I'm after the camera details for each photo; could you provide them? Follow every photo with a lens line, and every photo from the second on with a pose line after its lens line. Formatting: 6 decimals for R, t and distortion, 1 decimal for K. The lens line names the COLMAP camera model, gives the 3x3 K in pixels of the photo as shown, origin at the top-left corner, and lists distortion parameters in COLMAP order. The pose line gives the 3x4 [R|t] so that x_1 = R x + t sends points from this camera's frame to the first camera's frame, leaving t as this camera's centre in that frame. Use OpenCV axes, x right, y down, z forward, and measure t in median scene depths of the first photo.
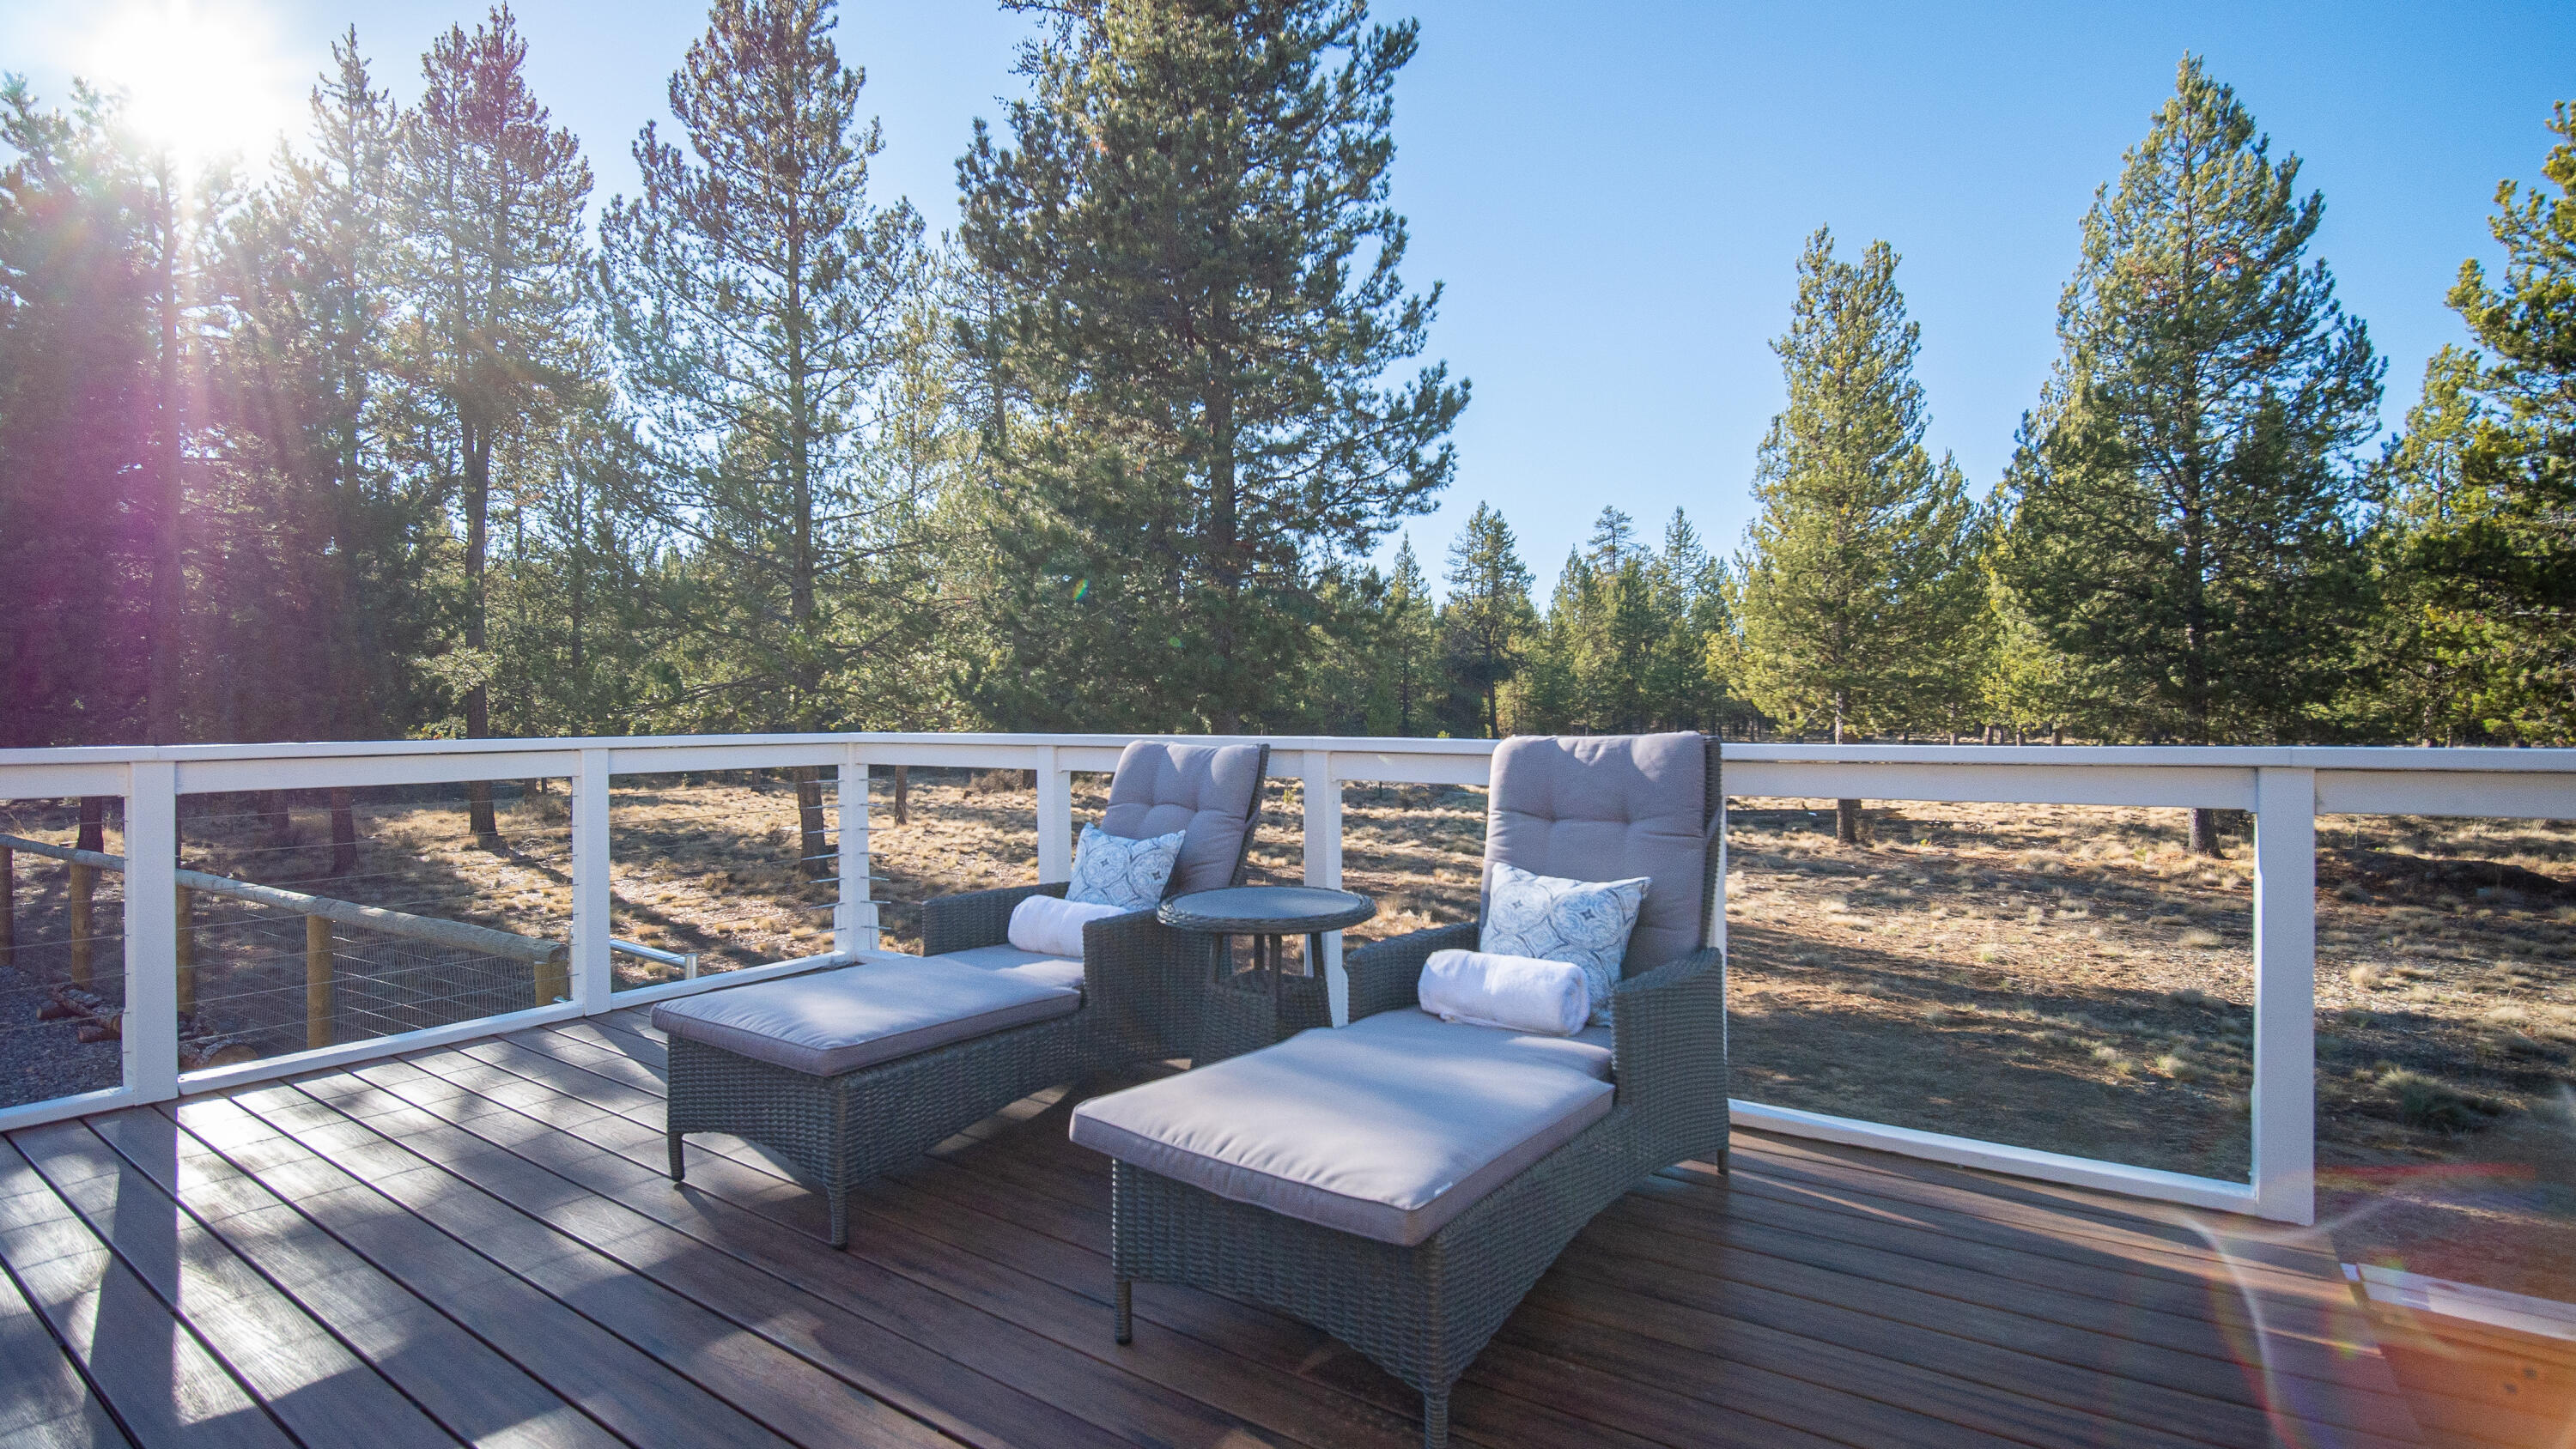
lens RADIAL K [[1192.3, 0, 1281.5], [0, 1192.3, 705.0], [0, 0, 1]] dist [-0.014793, -0.003844]
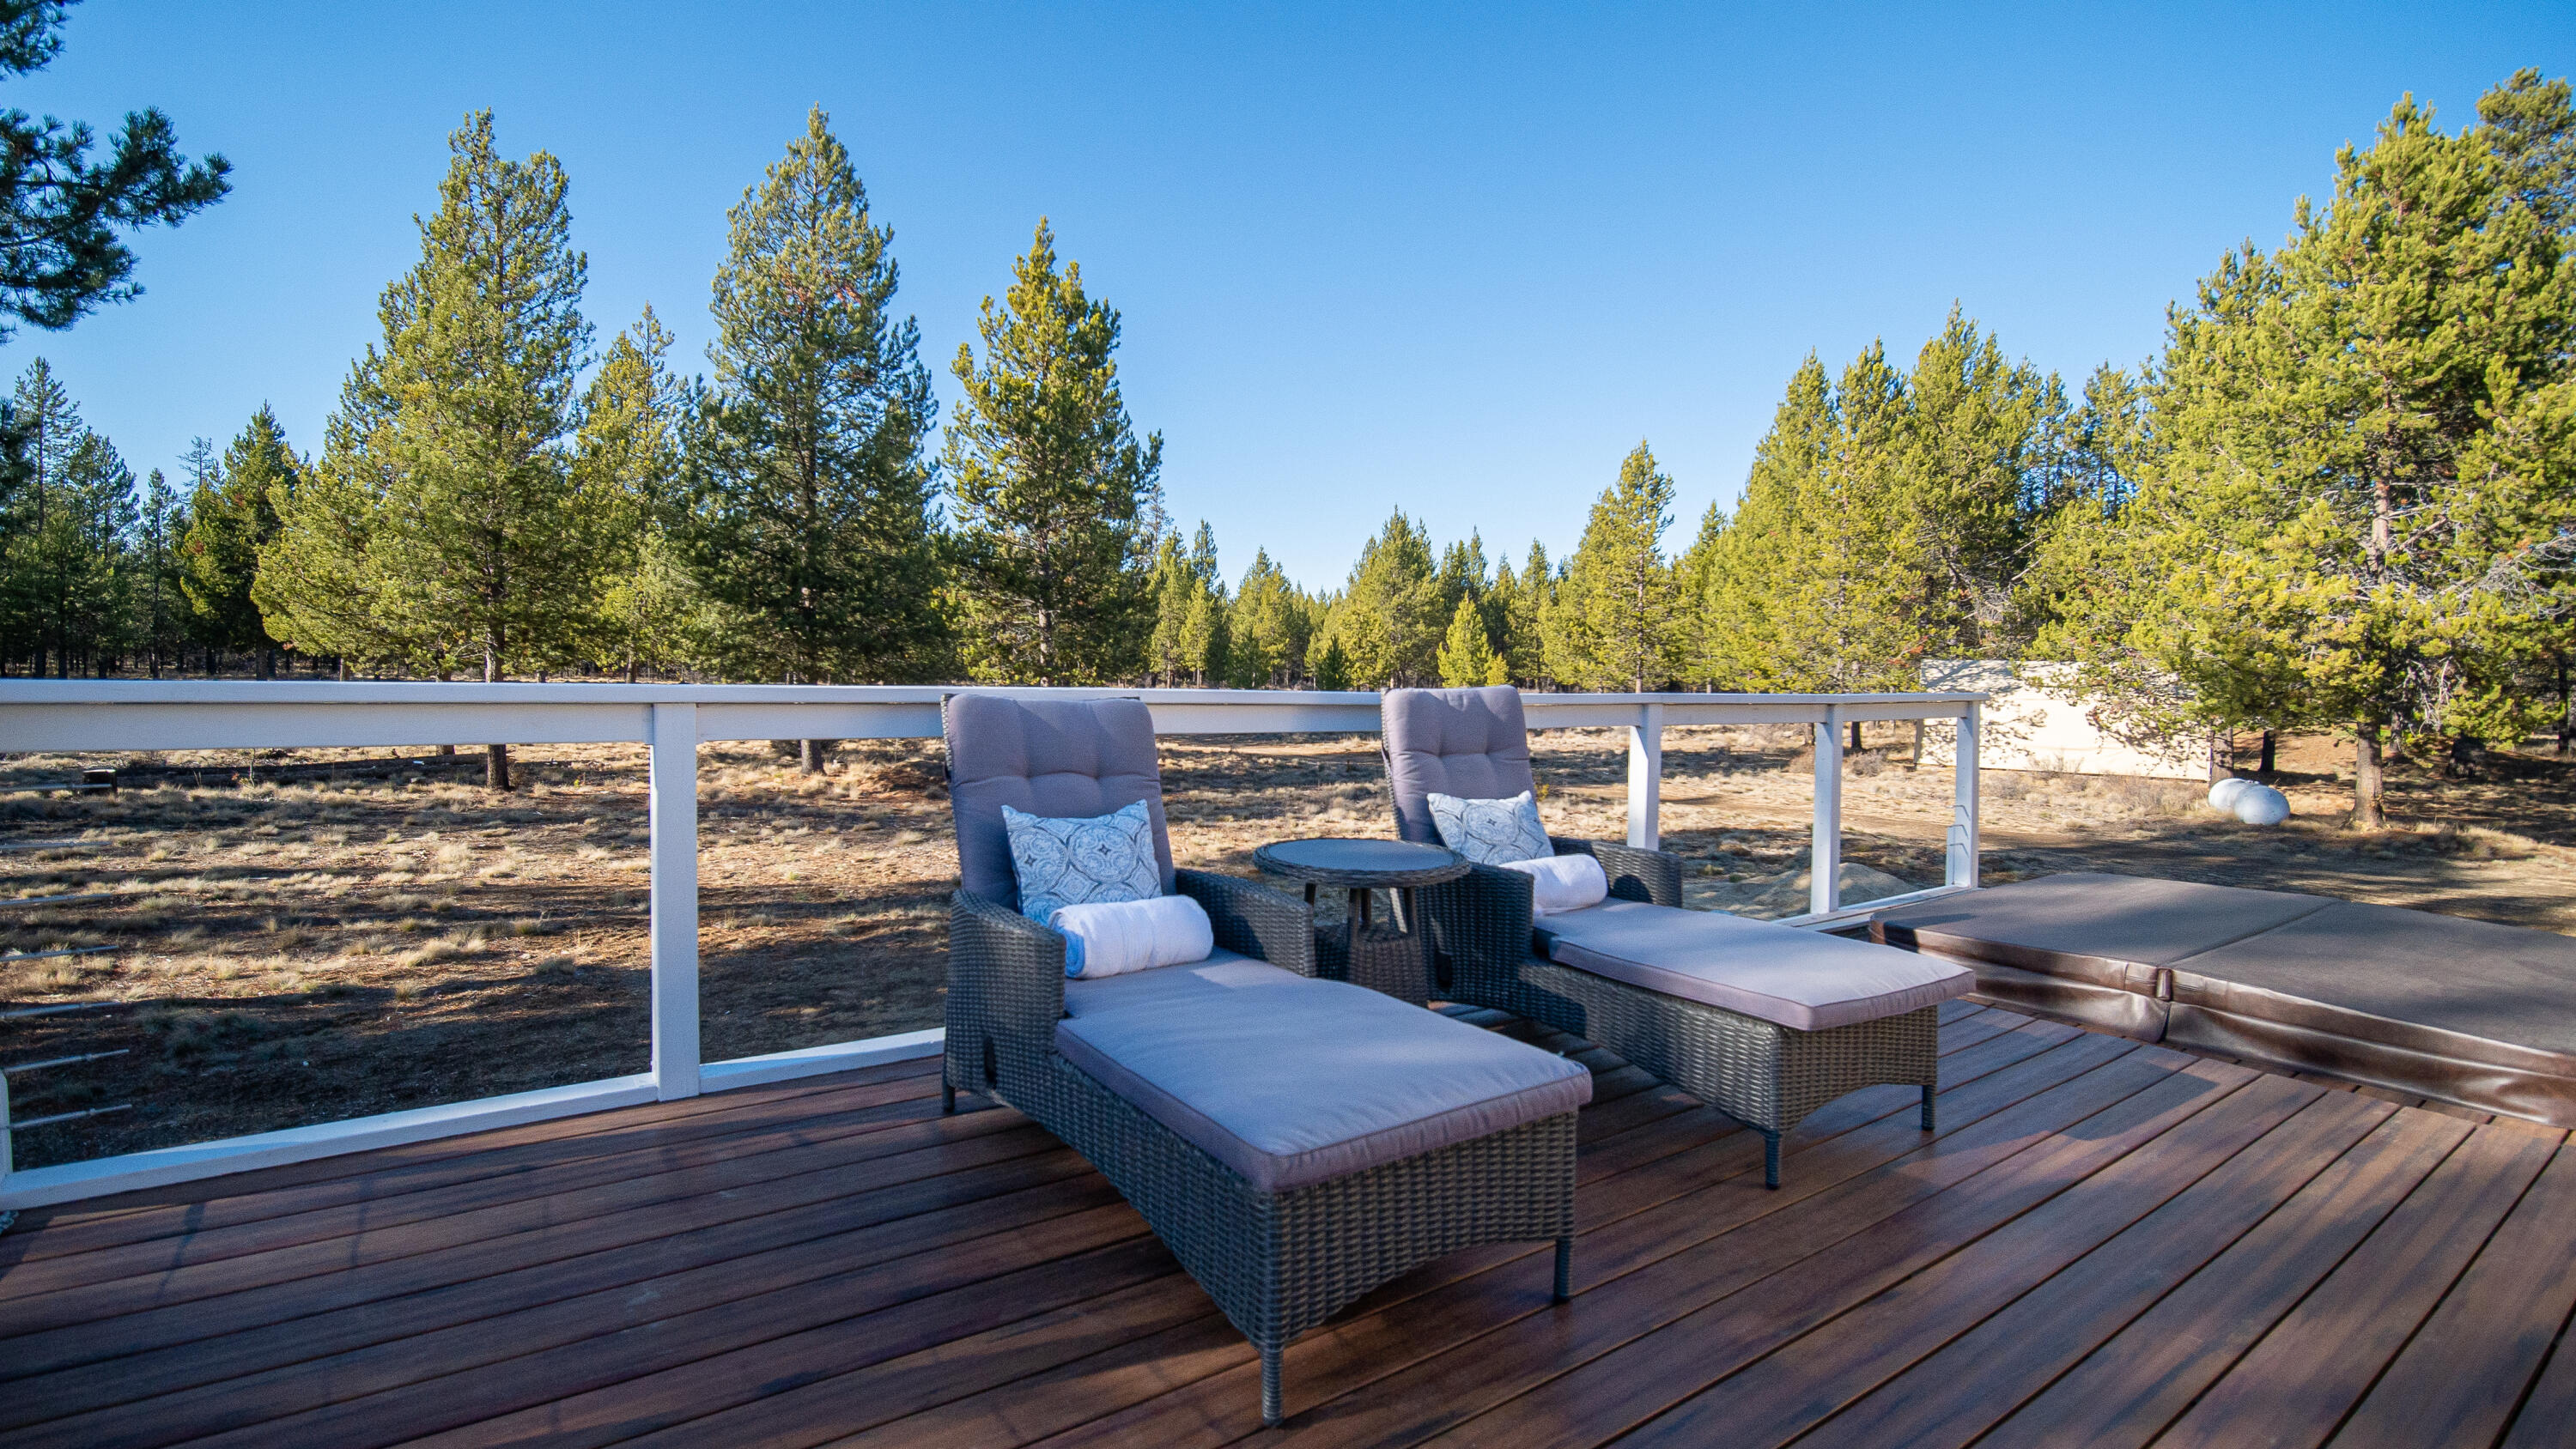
lens RADIAL K [[1154.8, 0, 1280.9], [0, 1154.8, 708.7], [0, 0, 1]] dist [-0.017472, -0.001091]
pose [[0.347623, -0.021455, 0.937389, -0.177408], [-0.030986, 0.998929, 0.034354, 0.002475], [-0.937122, -0.040988, 0.346586, 0.136679]]
